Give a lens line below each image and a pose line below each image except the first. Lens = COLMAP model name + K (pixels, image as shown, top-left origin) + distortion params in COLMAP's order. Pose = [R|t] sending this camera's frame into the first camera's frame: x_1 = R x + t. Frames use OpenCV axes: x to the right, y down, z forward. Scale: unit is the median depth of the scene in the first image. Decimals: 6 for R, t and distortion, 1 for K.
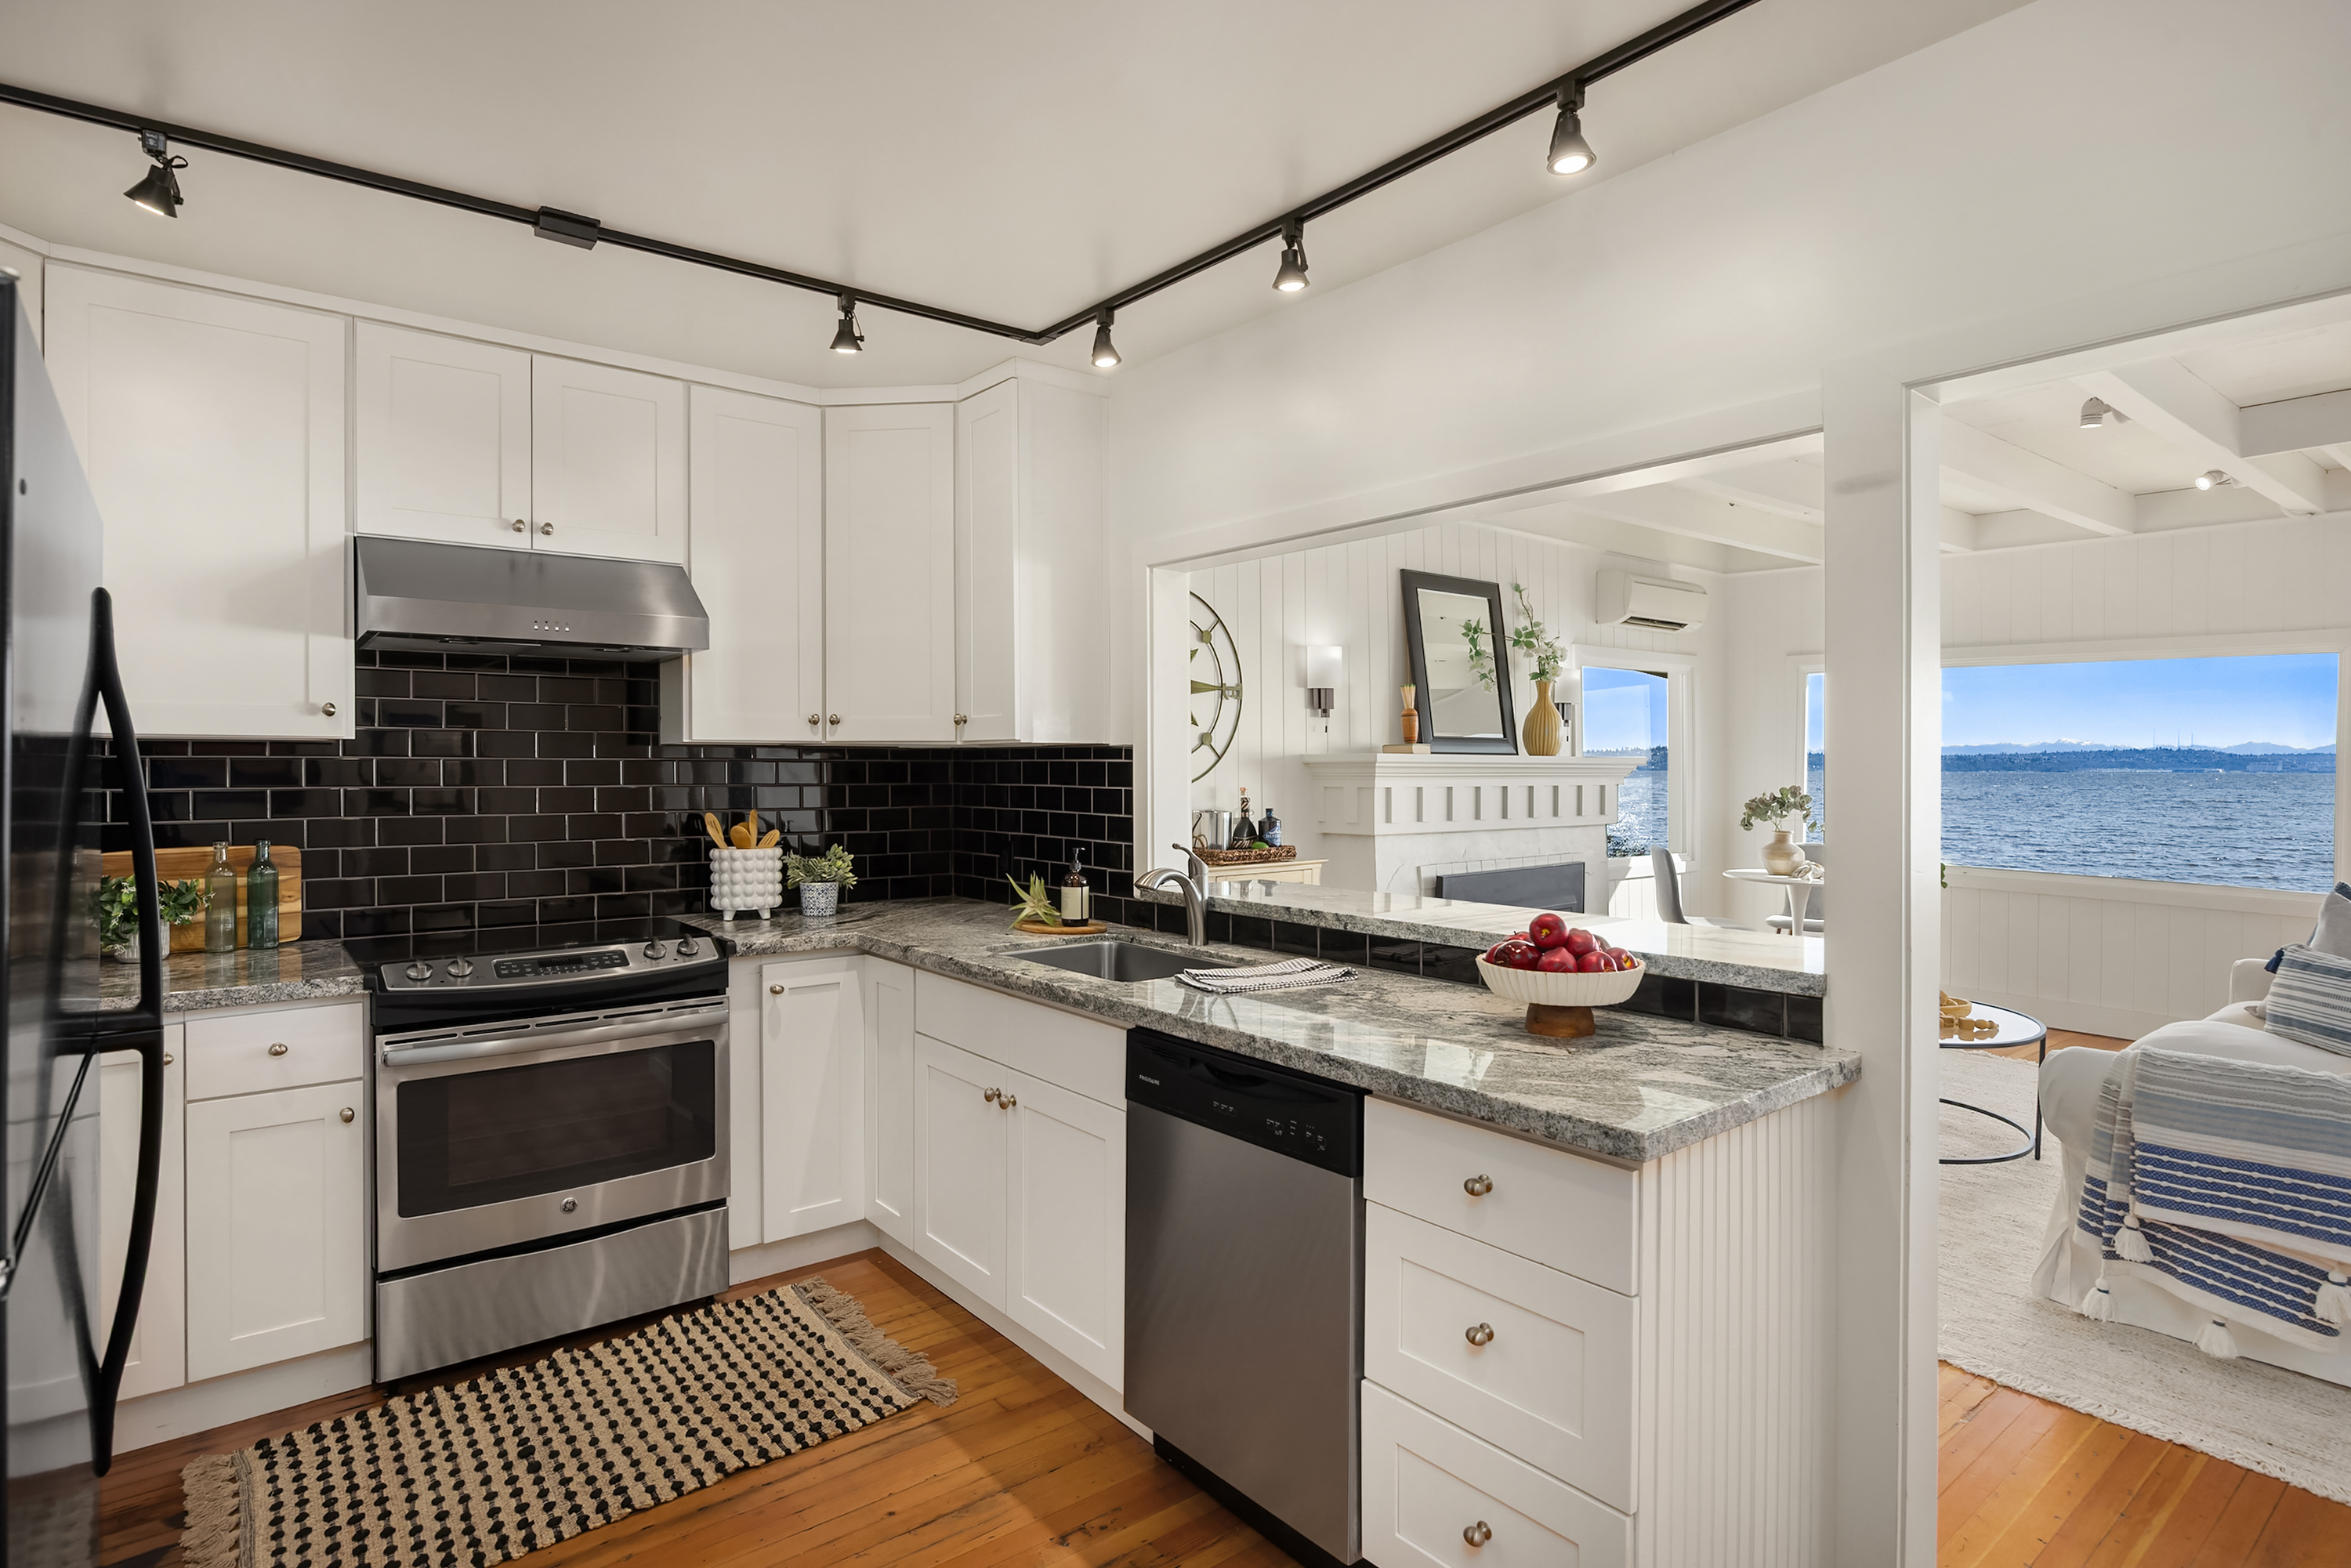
lens RADIAL K [[1222.5, 0, 1166.4], [0, 1222.5, 777.2], [0, 0, 1]] dist [0.002117, -0.000164]
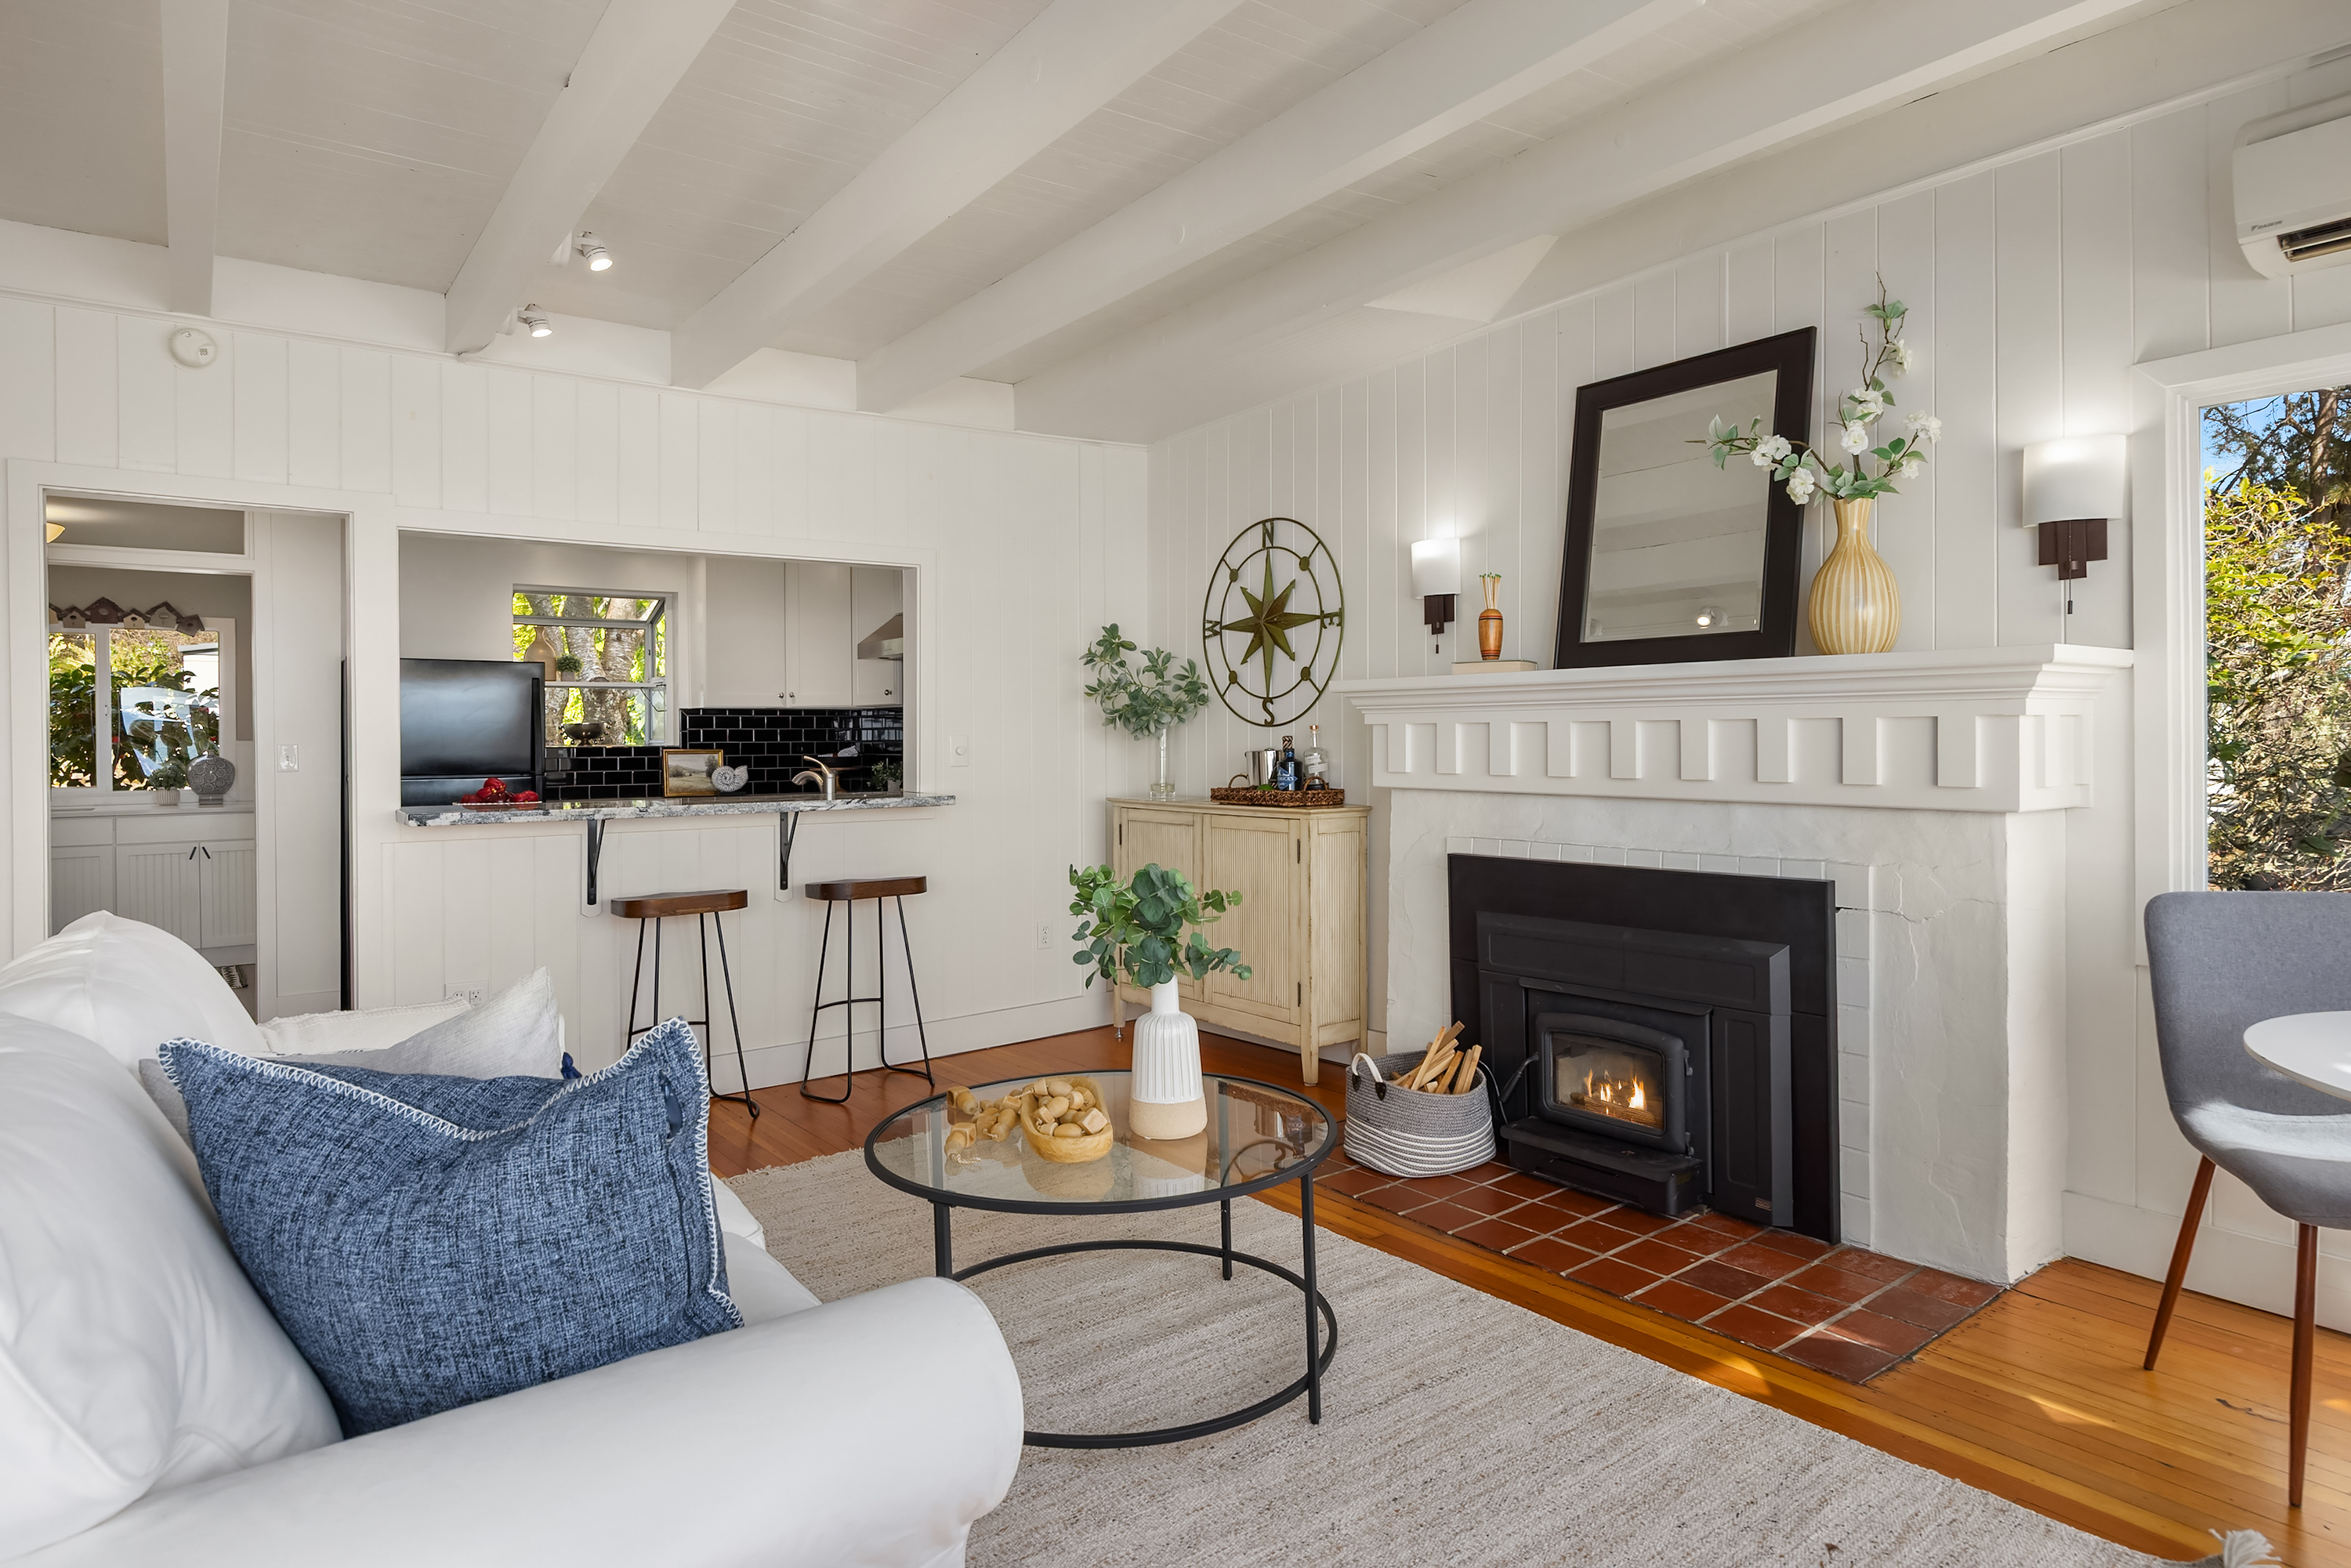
lens RADIAL K [[1312.9, 0, 1140.2], [0, 1312.9, 738.3], [0, 0, 1]] dist [-0.004454, -0.001291]
pose [[-0.061188, 0.003780, -0.998119, 0.878883], [0.001864, 0.999992, 0.003673, 0.012057], [0.998125, -0.001636, -0.061195, 0.790120]]
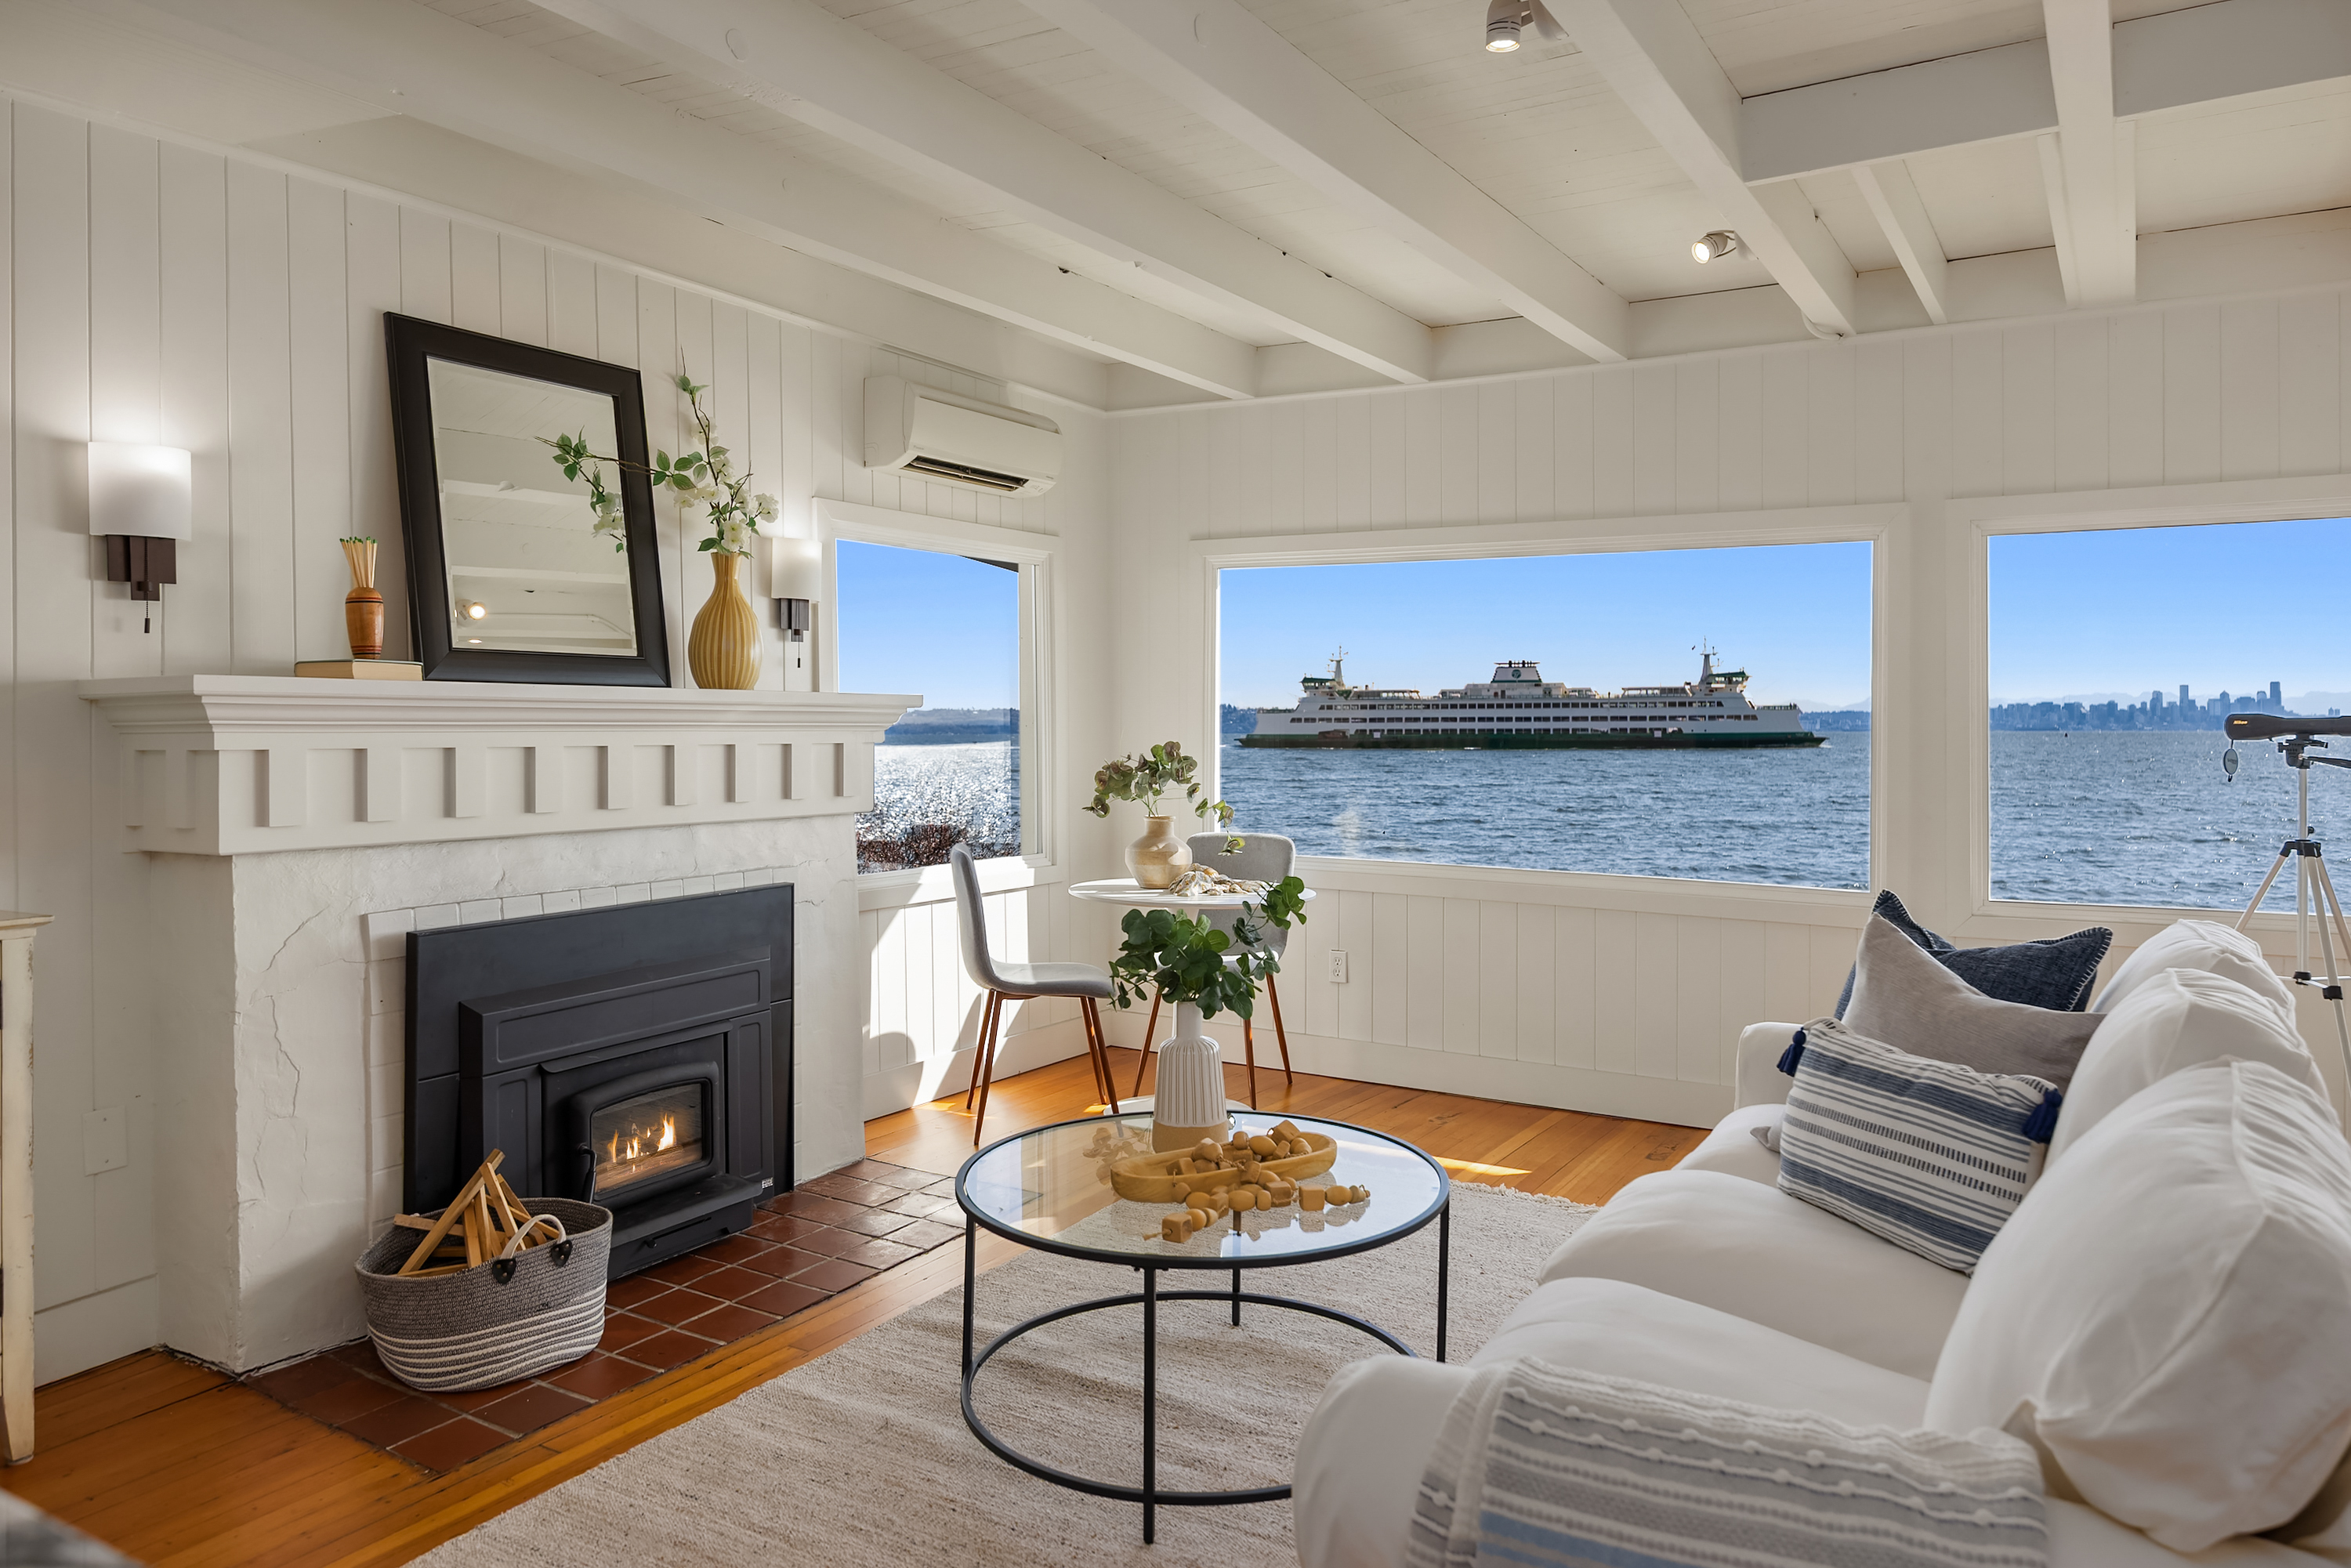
lens RADIAL K [[1585.5, 0, 1154.1], [0, 1585.5, 730.4], [0, 0, 1]] dist [-0.005810, 0.006878]
pose [[0.942508, -0.006165, 0.334128, 0.264010], [0.009305, 0.999926, -0.007798, 0.007835], [-0.334055, 0.010459, 0.942496, 0.281505]]
